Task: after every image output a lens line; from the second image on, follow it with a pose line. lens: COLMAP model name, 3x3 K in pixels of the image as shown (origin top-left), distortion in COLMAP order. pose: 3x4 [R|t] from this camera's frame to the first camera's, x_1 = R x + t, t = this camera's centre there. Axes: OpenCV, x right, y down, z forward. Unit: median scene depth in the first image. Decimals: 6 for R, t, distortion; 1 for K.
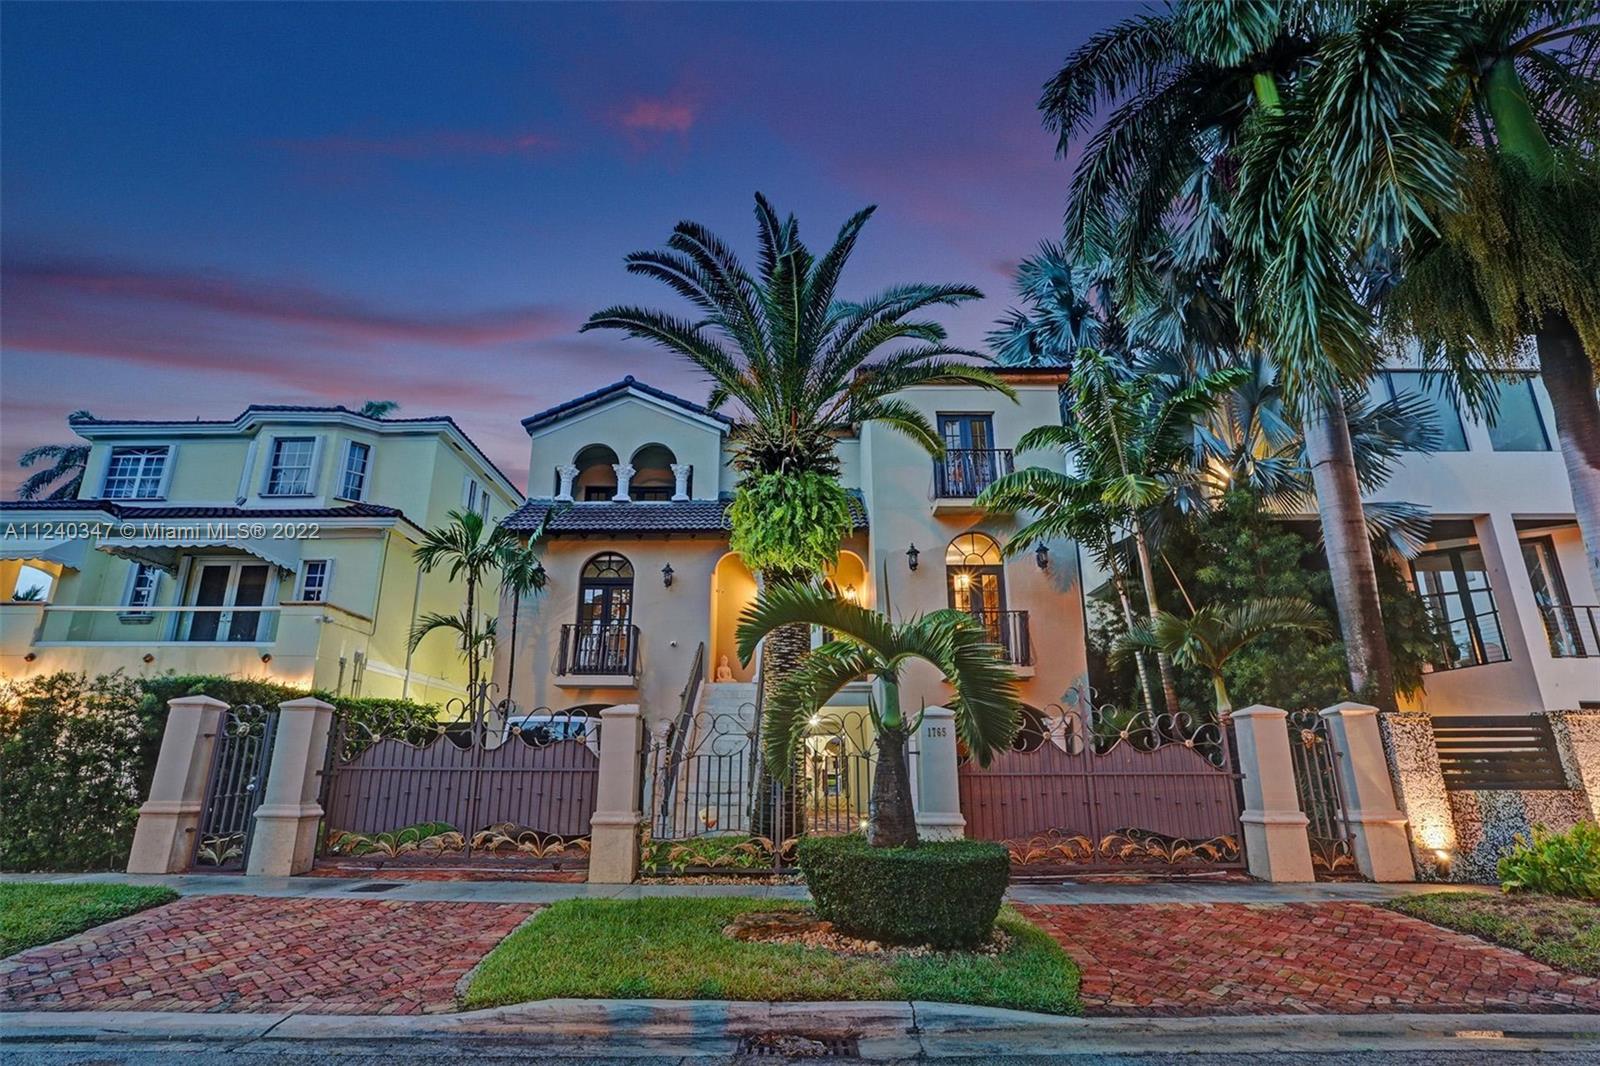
lens RADIAL K [[849.1, 0, 779.8], [0, 849.1, 513.6], [0, 0, 1]] dist [-0.069268, 0.039800]
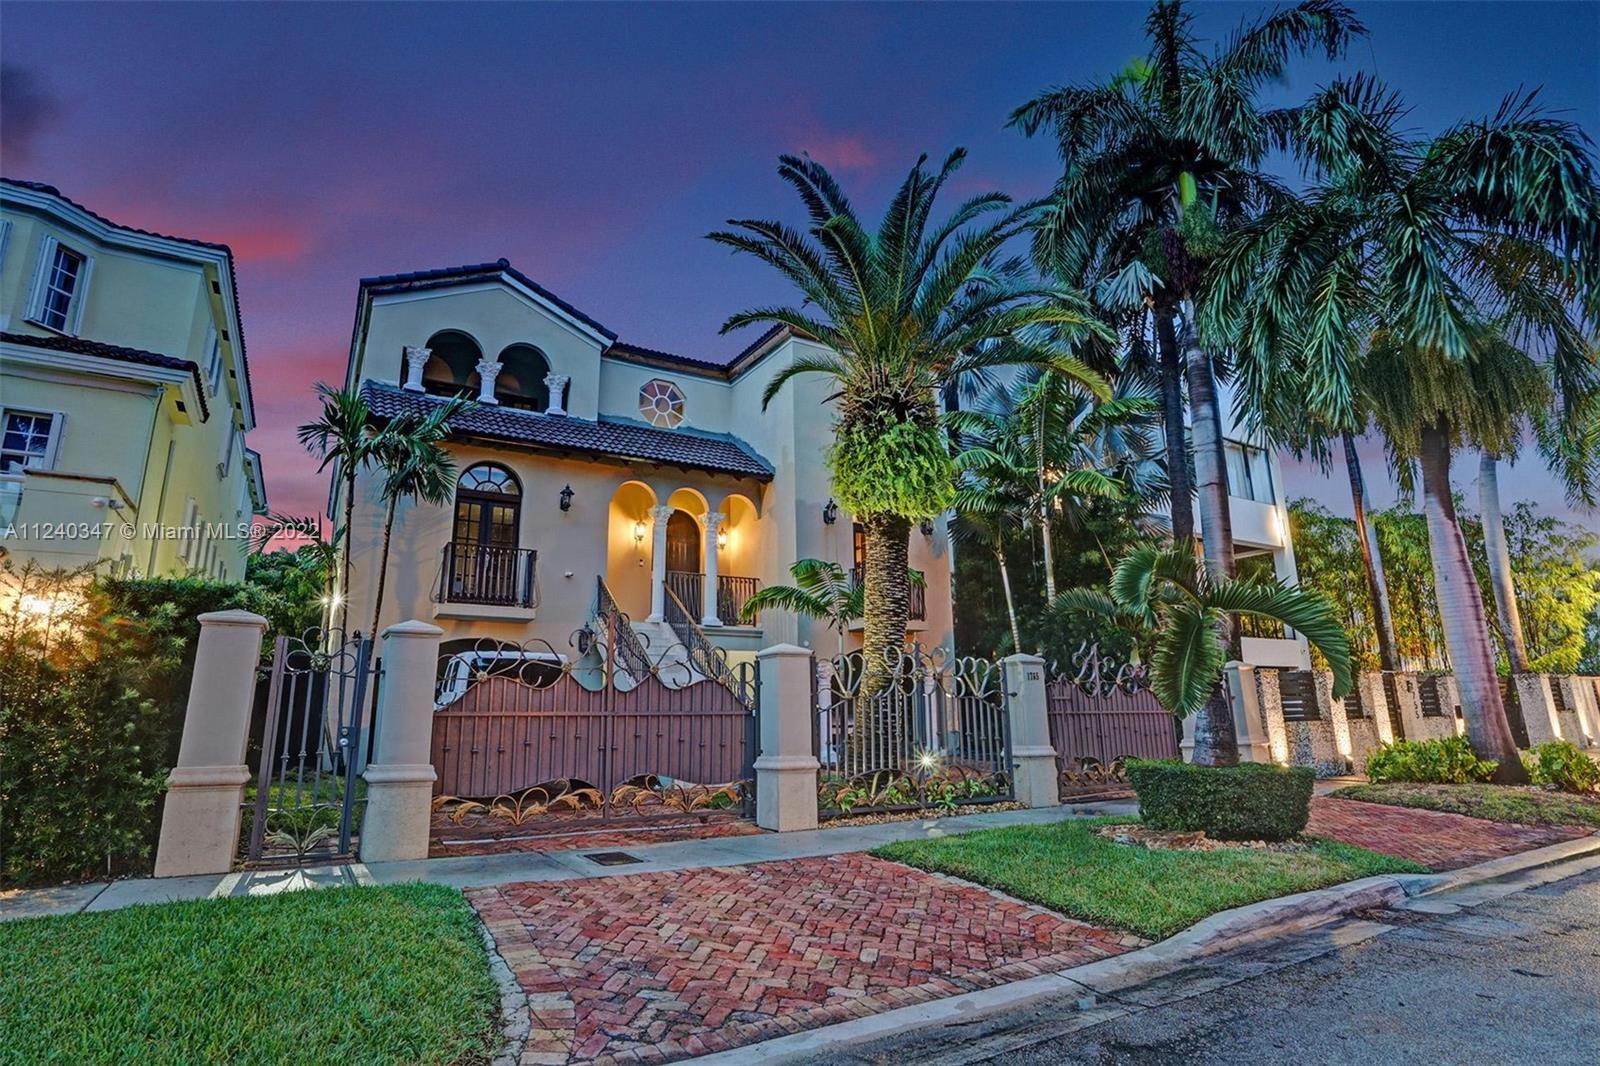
lens RADIAL K [[840.7, 0, 800.0], [0, 840.7, 533.0], [0, 0, 1]] dist [-0.068874, 0.035589]
pose [[0.847585, 0.104152, 0.520338, -0.400781], [-0.146556, 0.988357, 0.040896, 0.039358], [-0.510020, -0.110921, 0.852981, 0.128372]]
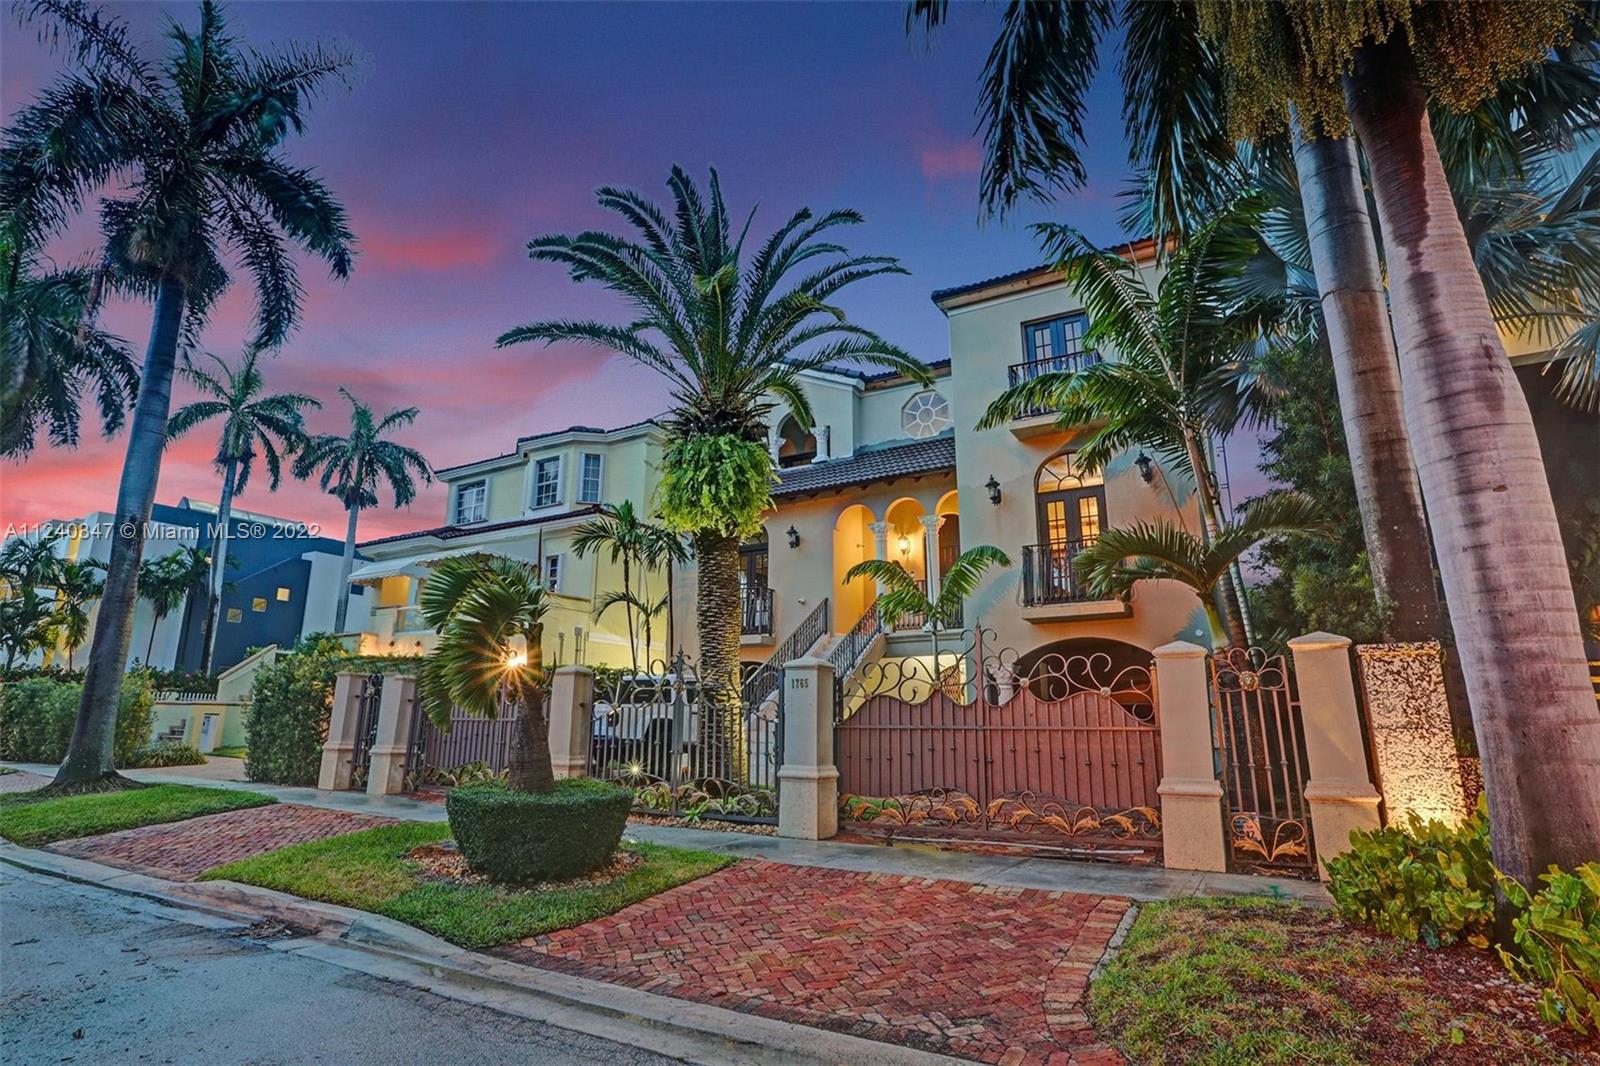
lens RADIAL K [[849.1, 0, 779.8], [0, 849.1, 513.6], [0, 0, 1]] dist [-0.069268, 0.039800]
pose [[0.852178, -0.121632, -0.508919, 0.415532], [0.148590, 0.988820, 0.012483, 0.030908], [0.501711, -0.086258, 0.860724, 0.101481]]
